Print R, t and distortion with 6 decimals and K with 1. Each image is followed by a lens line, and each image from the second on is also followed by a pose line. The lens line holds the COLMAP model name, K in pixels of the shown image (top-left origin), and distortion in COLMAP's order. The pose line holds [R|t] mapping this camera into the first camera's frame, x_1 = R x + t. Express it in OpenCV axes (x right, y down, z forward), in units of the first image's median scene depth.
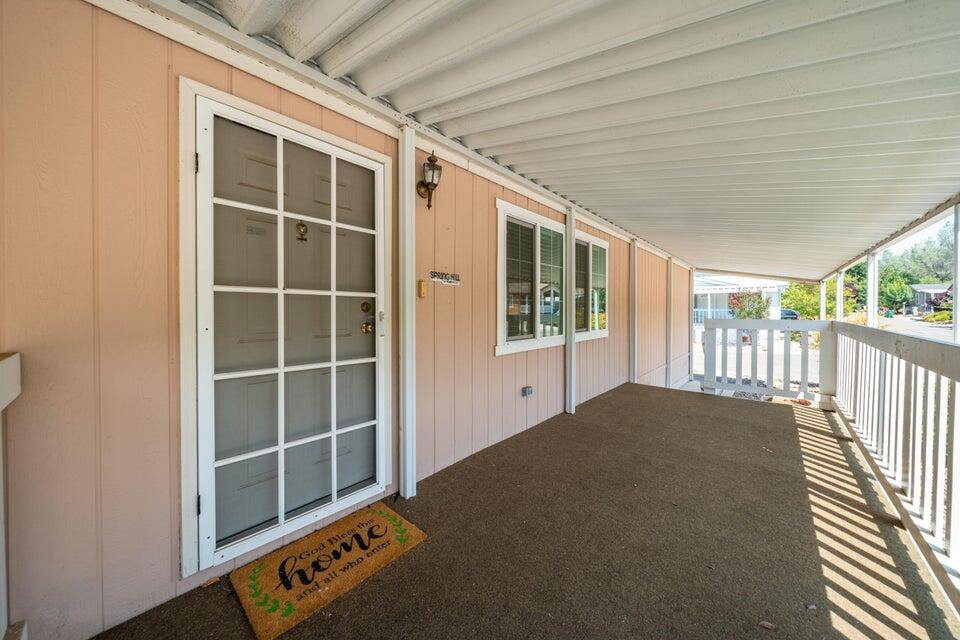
lens RADIAL K [[337.4, 0, 477.3], [0, 337.4, 323.6], [0, 0, 1]] dist [-0.001884, -0.000229]
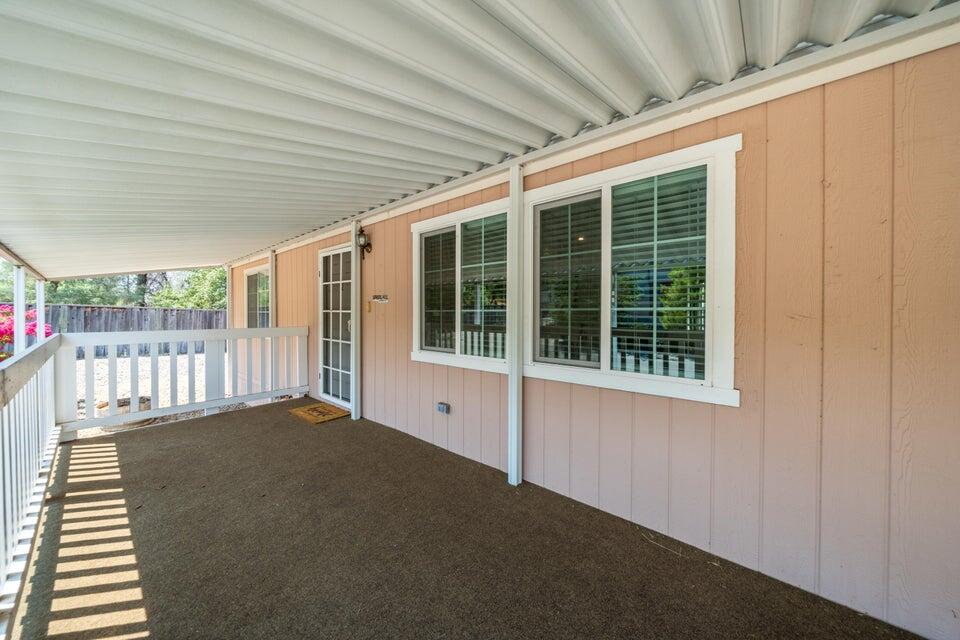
lens RADIAL K [[337.4, 0, 477.3], [0, 337.4, 323.6], [0, 0, 1]] dist [-0.001884, -0.000229]
pose [[0.003682, 0.035271, -0.999371, 1.202497], [-0.042840, 0.998466, 0.035081, -0.078657], [0.999075, 0.042684, 0.005187, 1.206640]]
